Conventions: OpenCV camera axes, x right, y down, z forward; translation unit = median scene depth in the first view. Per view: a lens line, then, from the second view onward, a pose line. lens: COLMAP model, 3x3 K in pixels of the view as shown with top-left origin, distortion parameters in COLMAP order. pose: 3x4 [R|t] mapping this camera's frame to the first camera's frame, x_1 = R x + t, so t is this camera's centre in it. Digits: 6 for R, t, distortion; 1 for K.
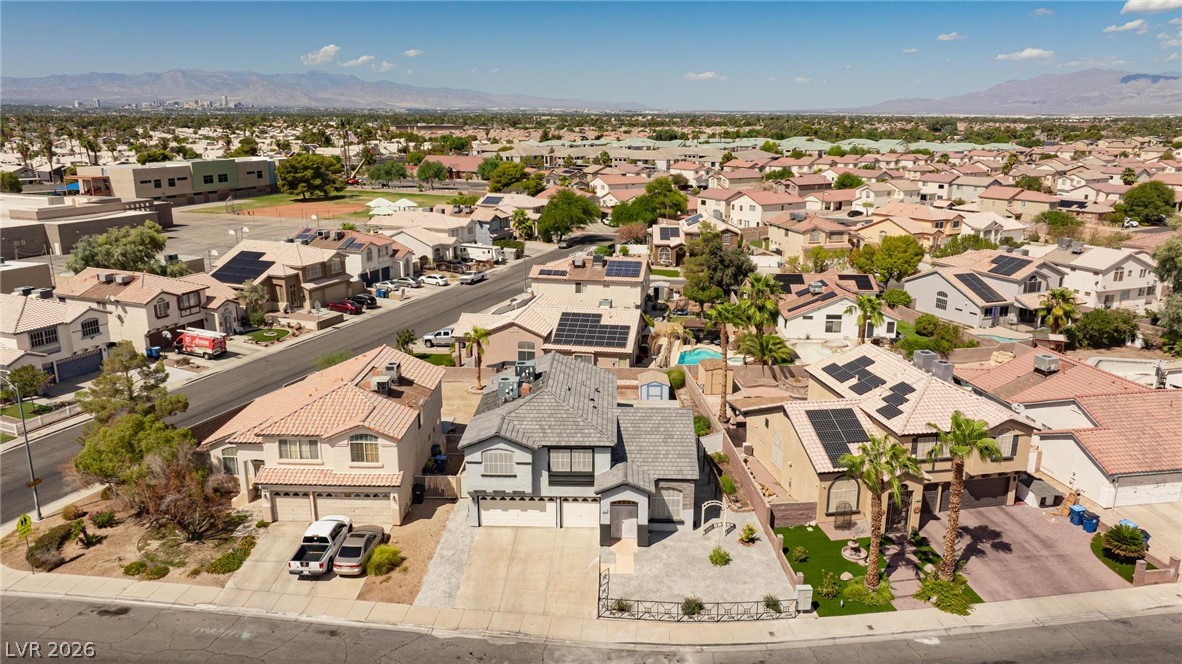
lens RADIAL K [[831.3, 0, 591.0], [0, 831.3, 332.0], [0, 0, 1]] dist [-0.020622, 0.000953]
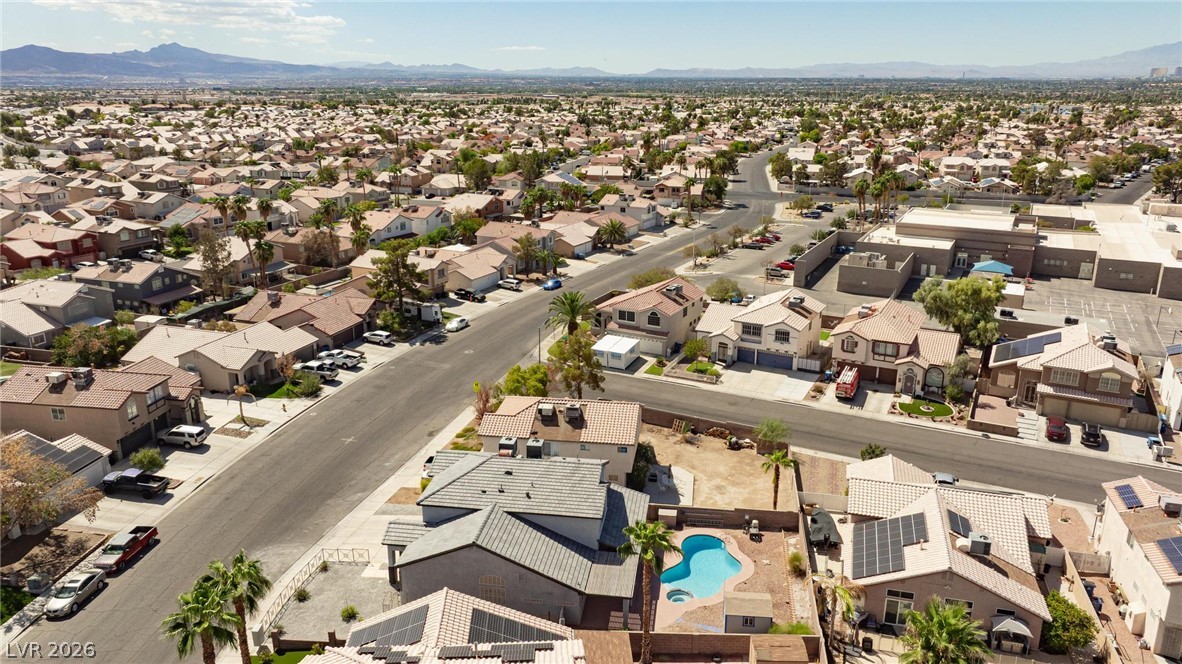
lens RADIAL K [[831.3, 0, 591.0], [0, 831.3, 332.0], [0, 0, 1]] dist [-0.020622, 0.000953]
pose [[-0.138207, 0.278495, -0.950442, 0.364256], [-0.247054, 0.919620, 0.305389, -0.180571], [0.959095, 0.277018, -0.058294, 0.421592]]
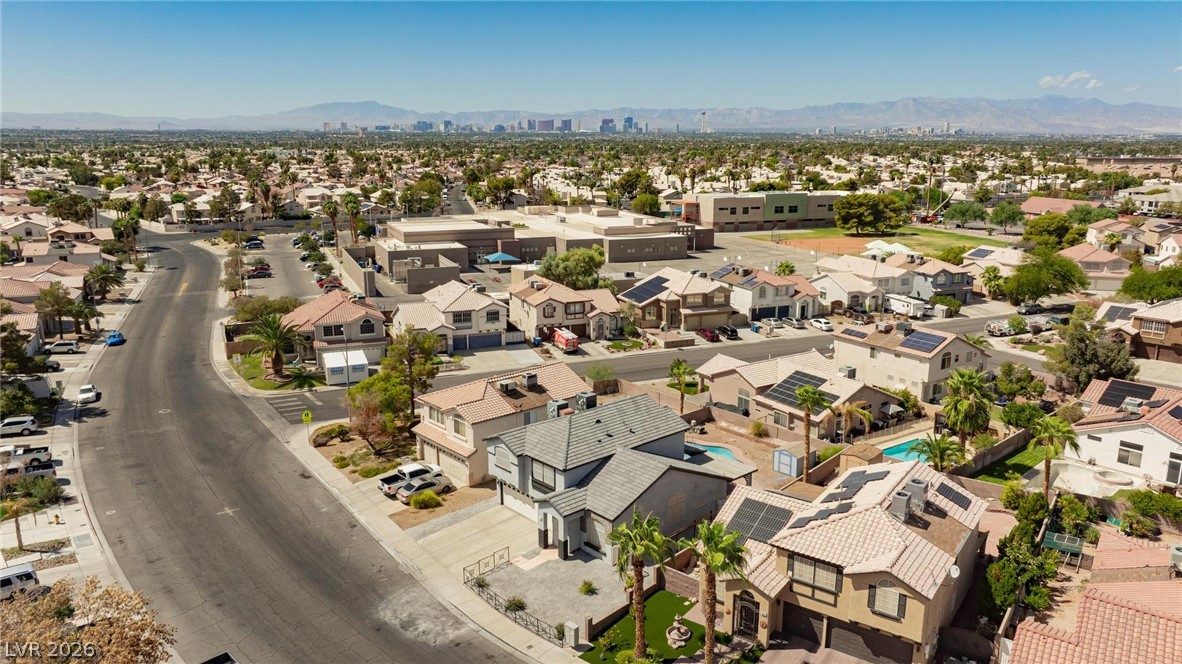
lens RADIAL K [[831.3, 0, 591.0], [0, 831.3, 332.0], [0, 0, 1]] dist [-0.020622, 0.000953]
pose [[0.688982, 0.161319, -0.706597, 0.291896], [-0.181647, 0.982234, 0.047129, -0.041575], [0.701646, 0.095880, 0.706045, 0.051650]]
